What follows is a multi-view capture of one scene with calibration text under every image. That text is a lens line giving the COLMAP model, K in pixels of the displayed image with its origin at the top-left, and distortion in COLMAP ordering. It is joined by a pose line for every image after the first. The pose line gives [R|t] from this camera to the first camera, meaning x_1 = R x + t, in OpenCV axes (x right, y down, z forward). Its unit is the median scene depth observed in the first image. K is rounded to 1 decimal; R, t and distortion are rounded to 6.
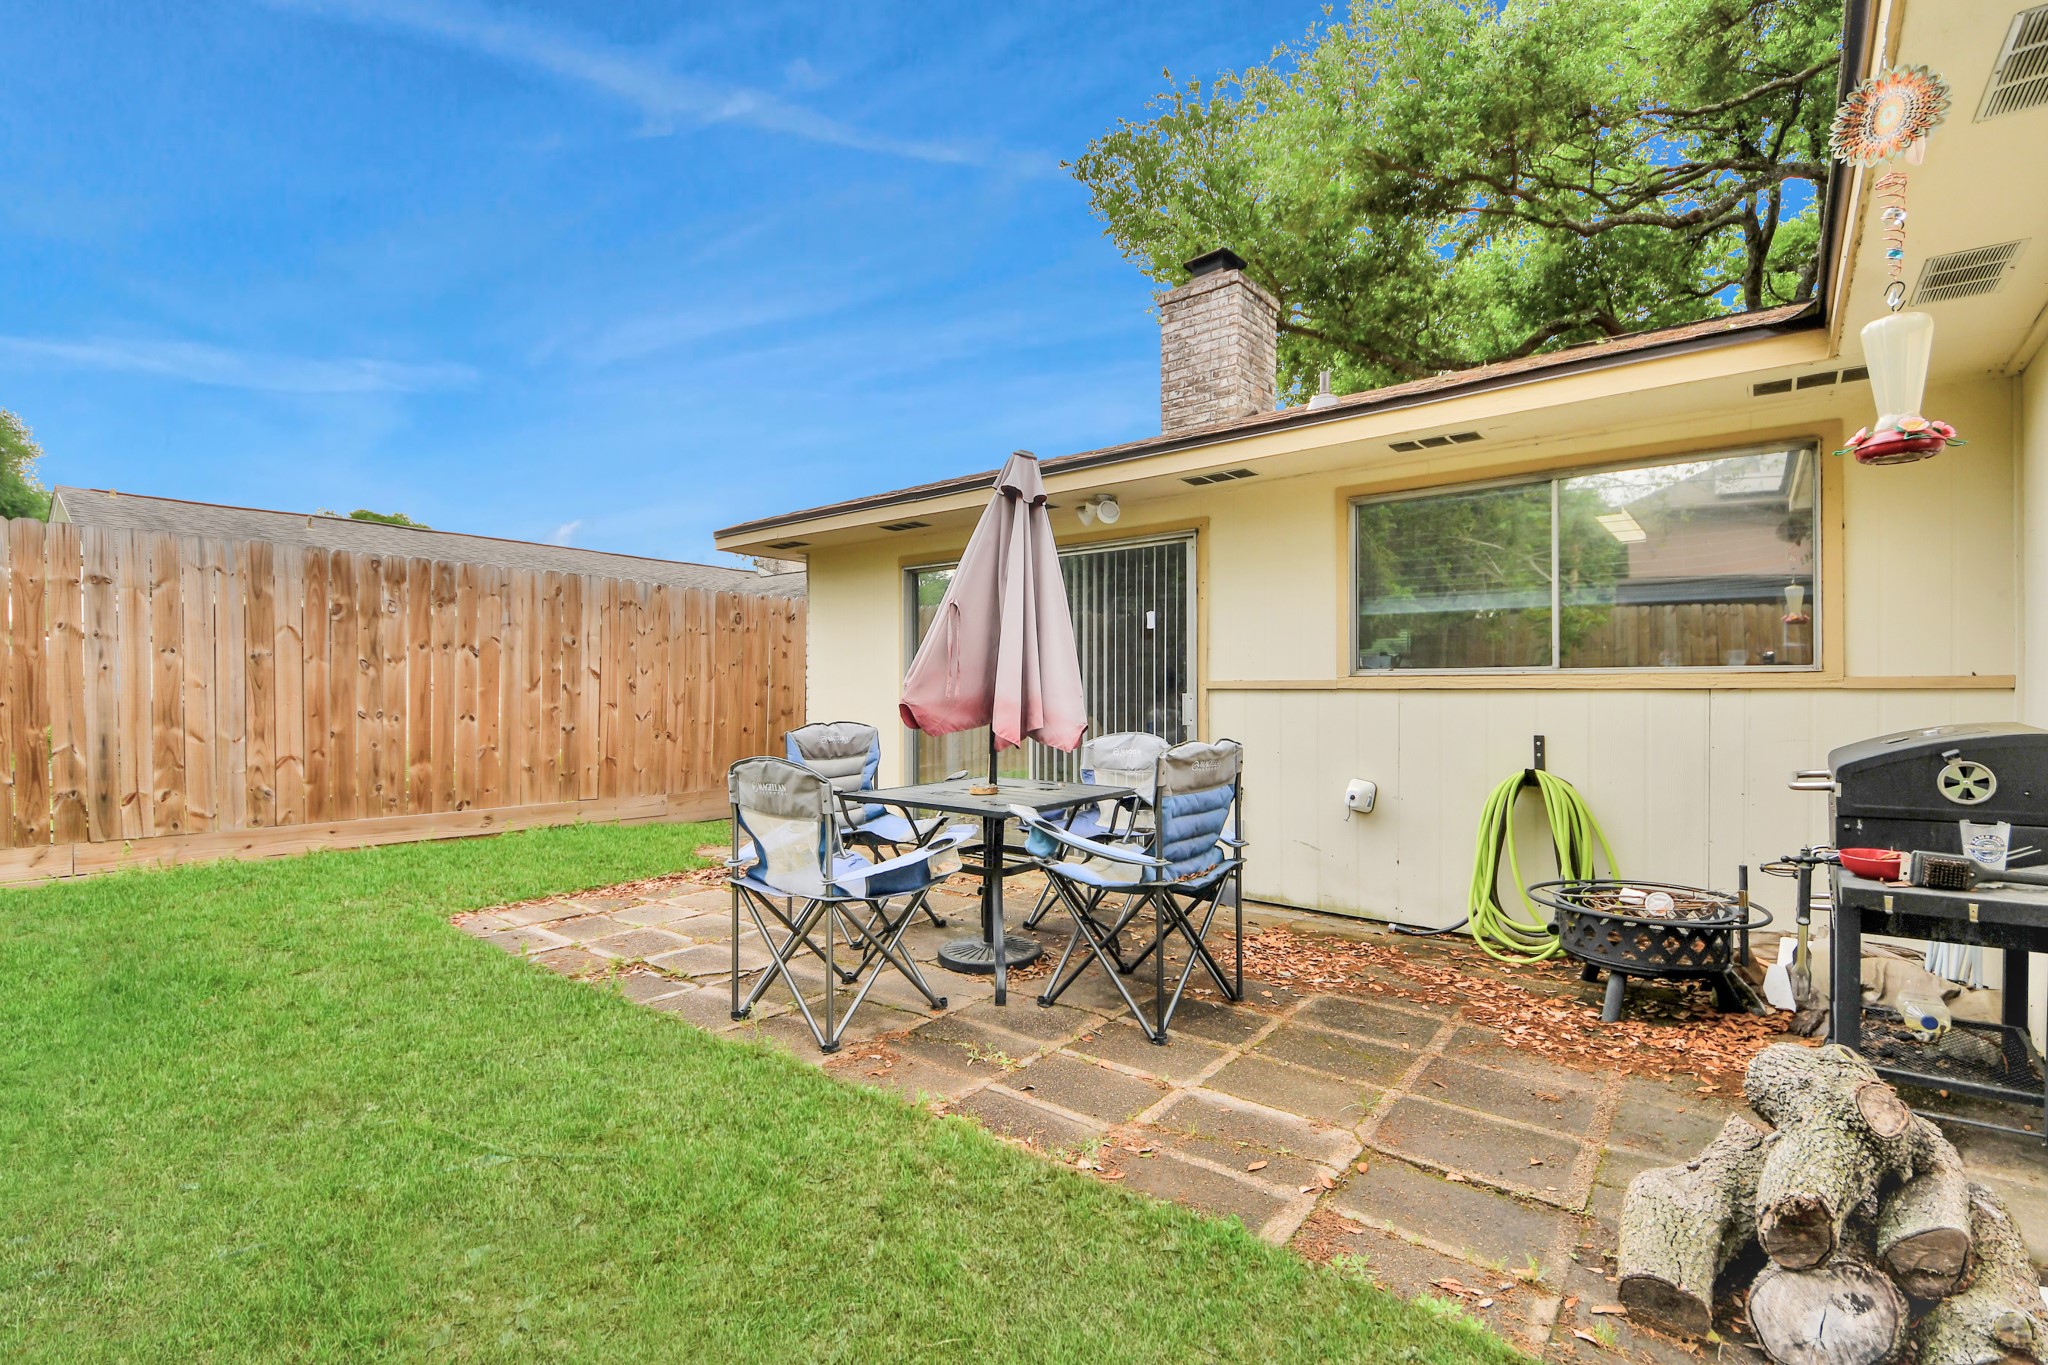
lens RADIAL K [[920.8, 0, 1022.8], [0, 920.8, 687.4], [0, 0, 1]] dist [-0.026167, -0.000641]
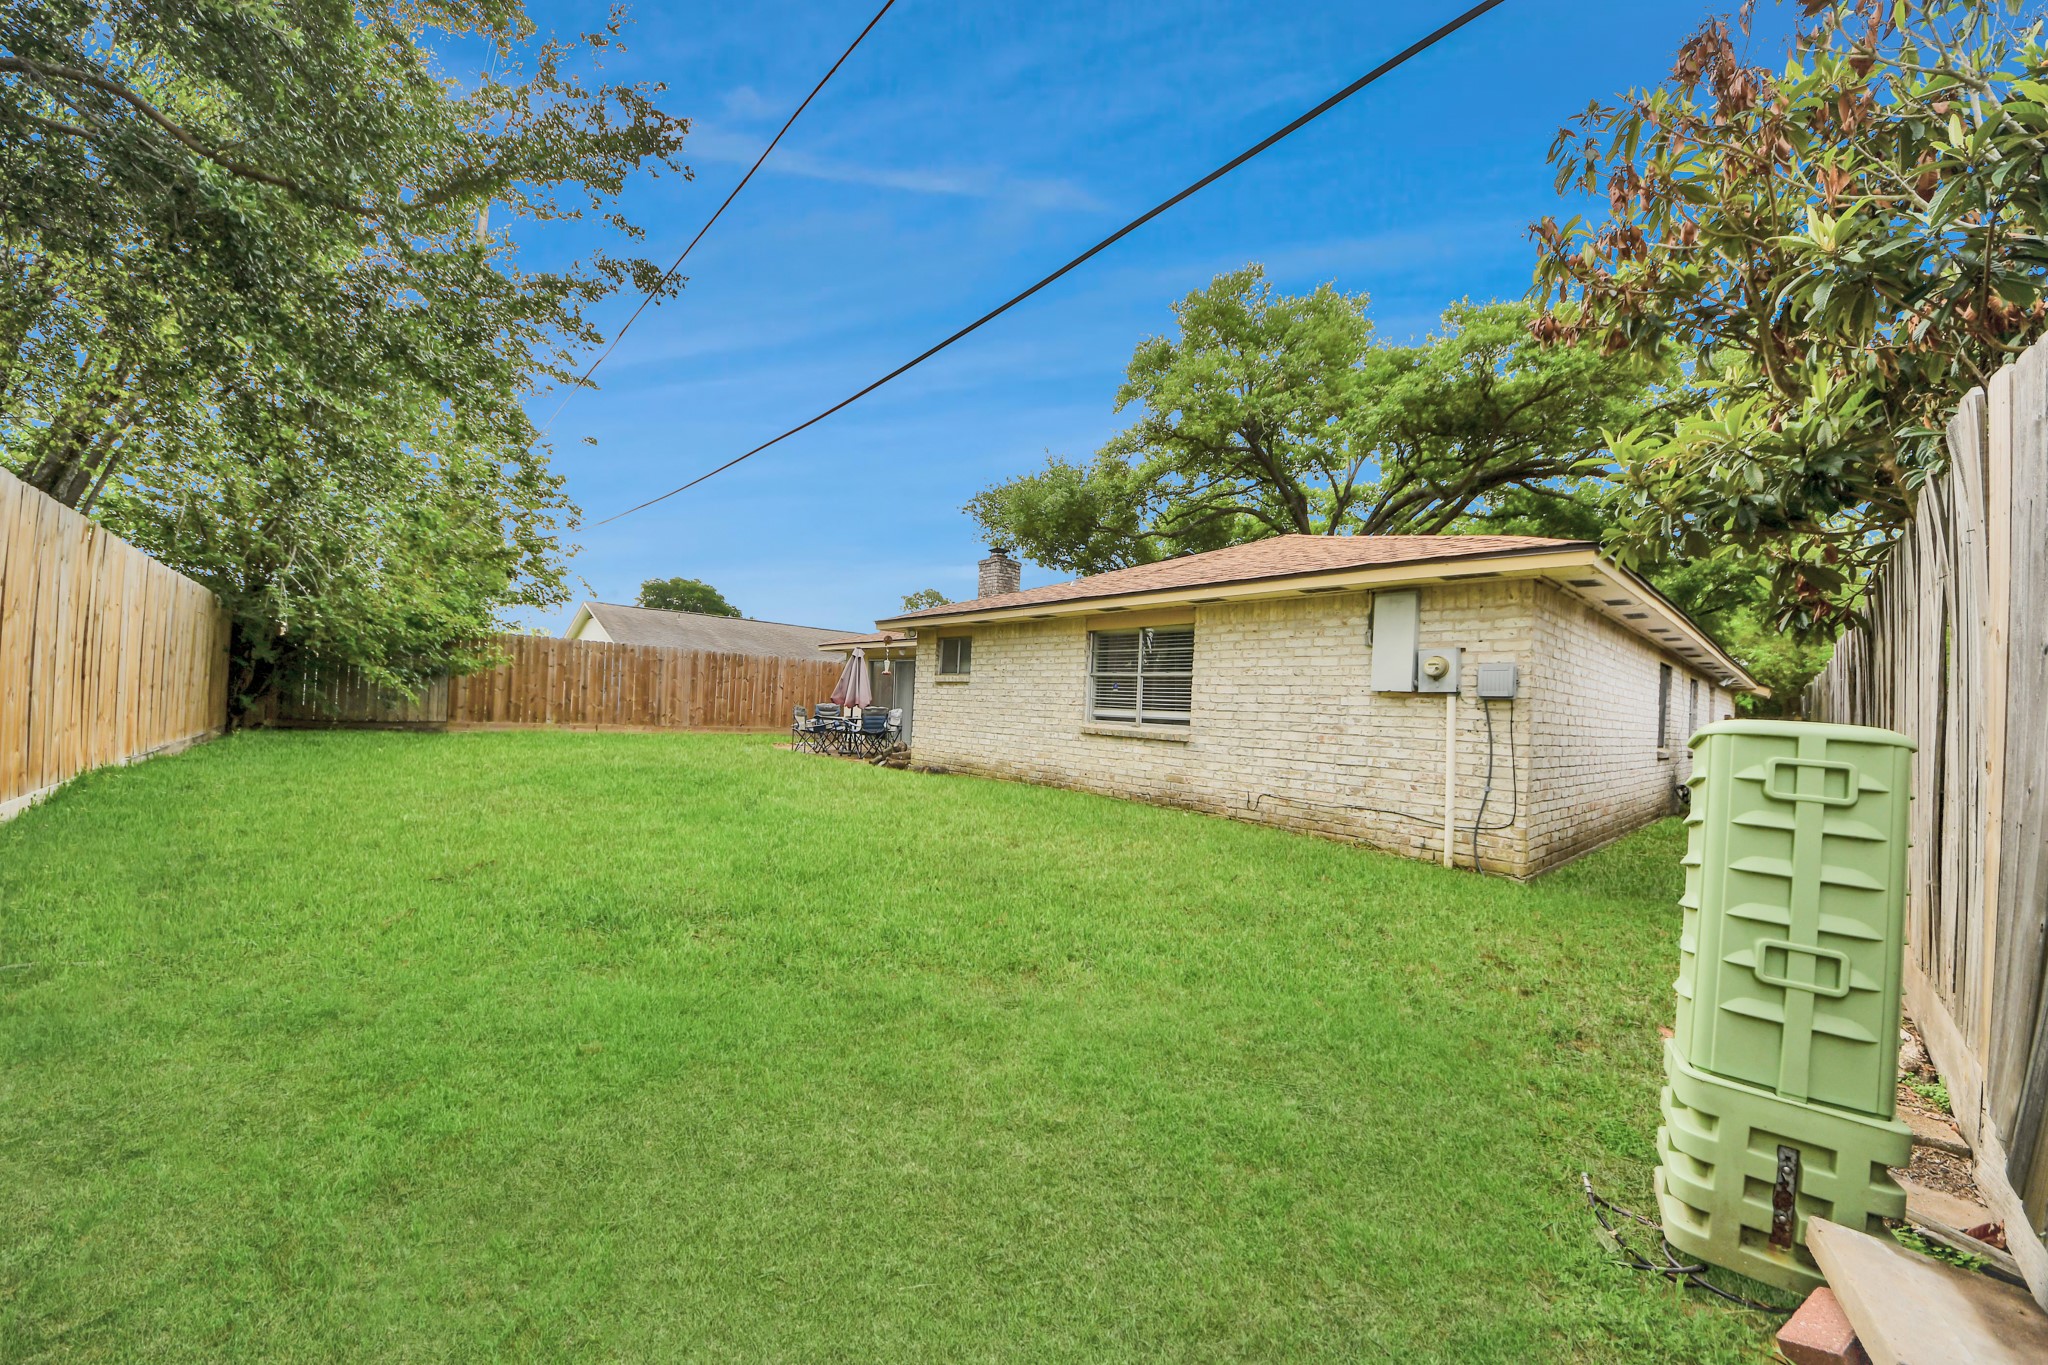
lens RADIAL K [[763.5, 0, 1025.1], [0, 763.5, 685.9], [0, 0, 1]] dist [0.025549, -0.005160]
pose [[0.988420, 0.037095, -0.147140, 0.844274], [-0.041133, 0.998853, -0.024494, 0.010179], [0.146062, 0.030262, 0.988812, -1.677435]]
